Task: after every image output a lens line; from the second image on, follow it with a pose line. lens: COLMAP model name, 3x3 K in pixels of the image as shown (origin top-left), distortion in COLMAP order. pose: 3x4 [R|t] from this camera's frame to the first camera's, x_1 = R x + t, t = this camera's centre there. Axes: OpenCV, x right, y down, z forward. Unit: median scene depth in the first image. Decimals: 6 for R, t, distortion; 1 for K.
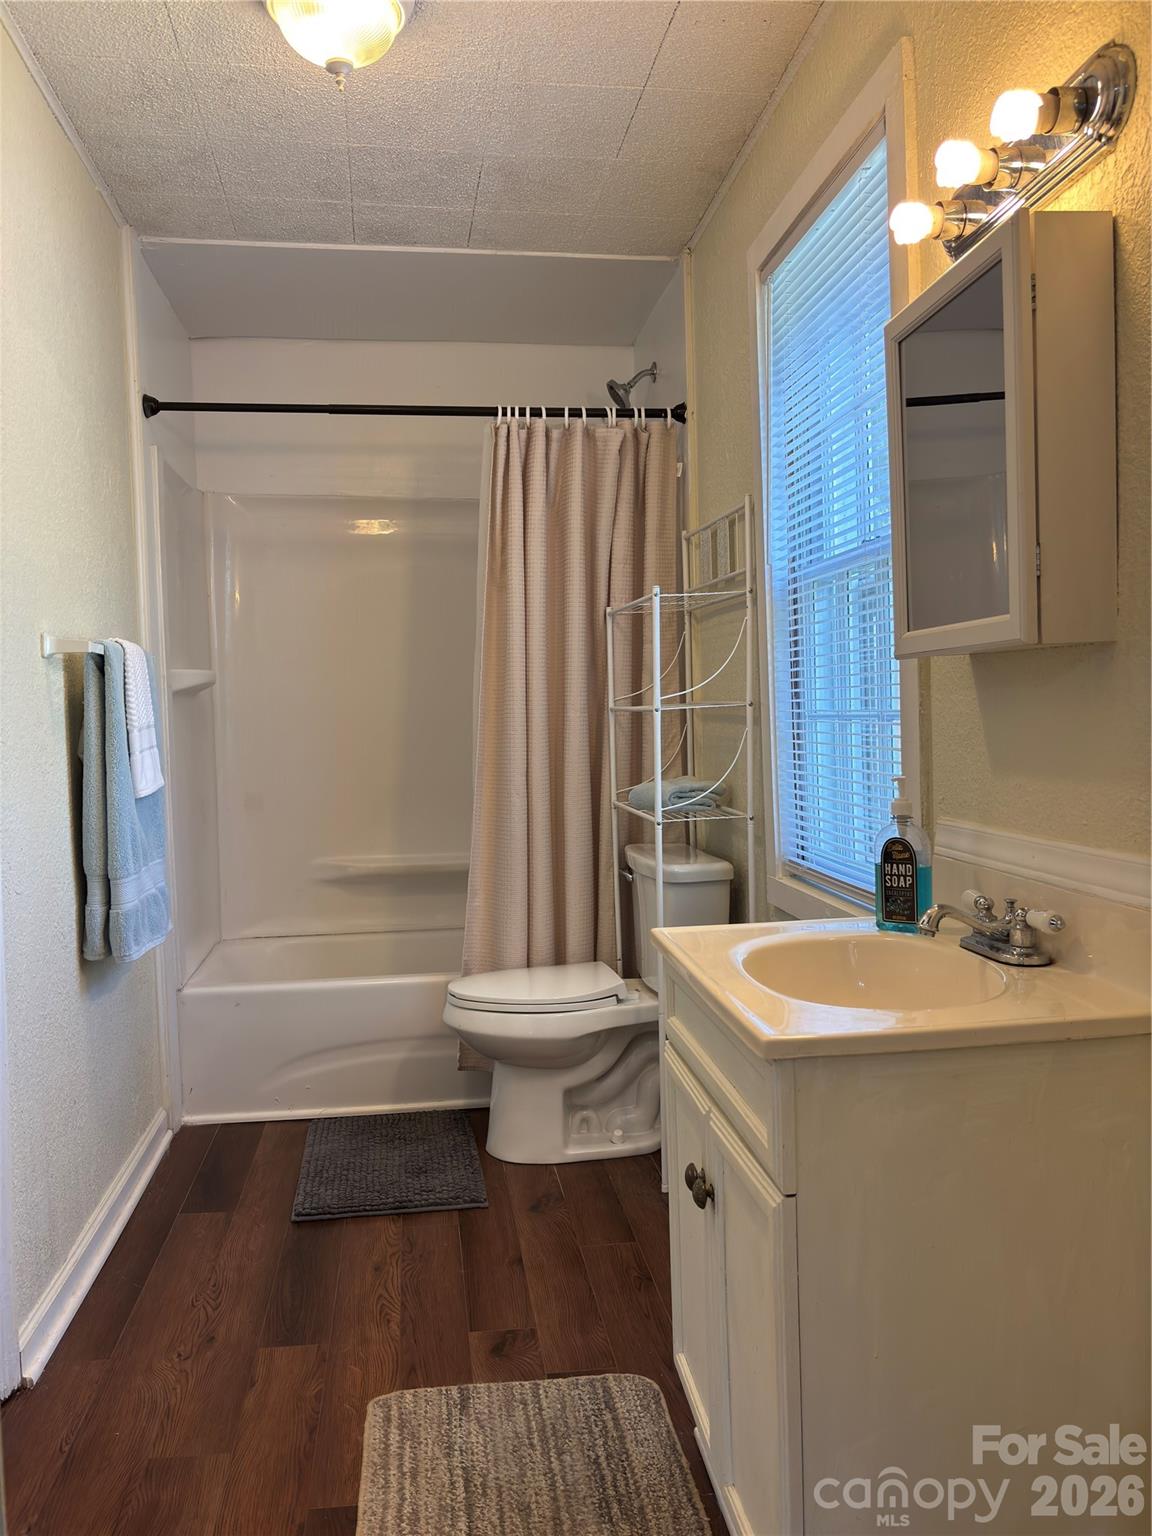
lens RADIAL K [[1166.9, 0, 564.8], [0, 1166.9, 764.9], [0, 0, 1]] dist [0.007162, 0.004107]
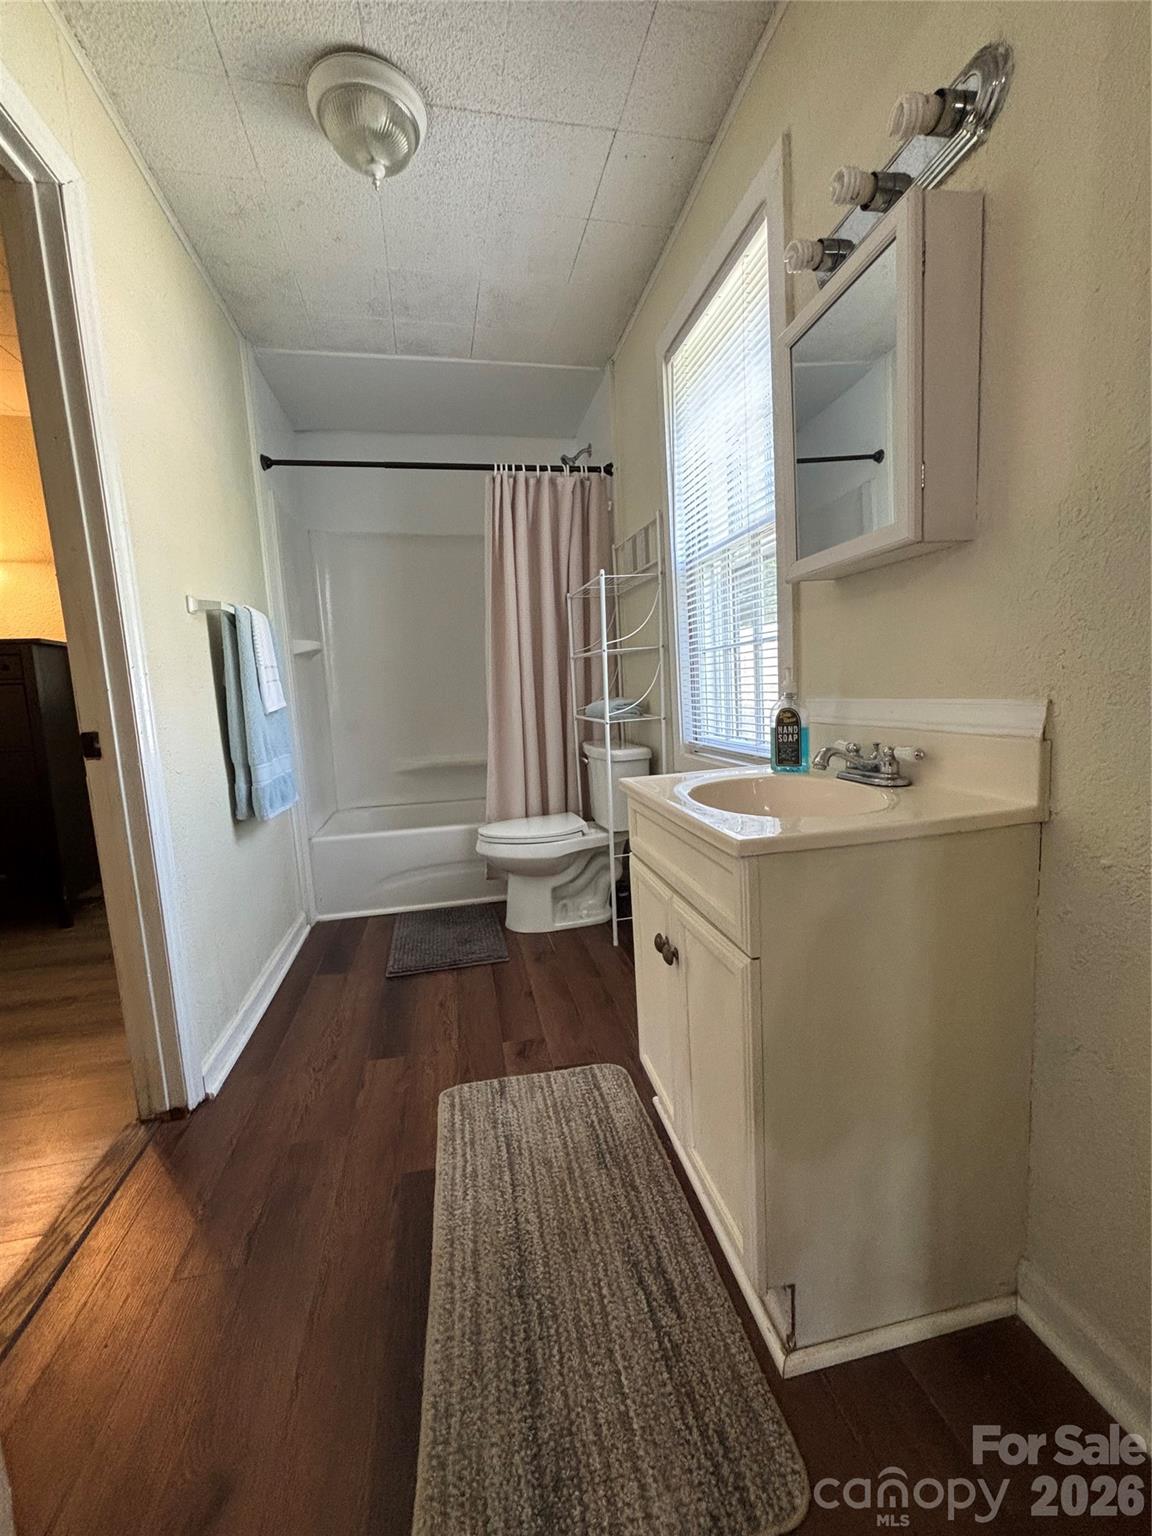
lens RADIAL K [[616.9, 0, 576.0], [0, 616.9, 768.0], [0, 0, 1]] dist [-0.000904, -0.000058]
pose [[0.997004, -0.034958, 0.069001, -0.025139], [0.029411, 0.996374, 0.079832, 0.049425], [-0.071542, -0.077564, 0.994417, 0.179266]]
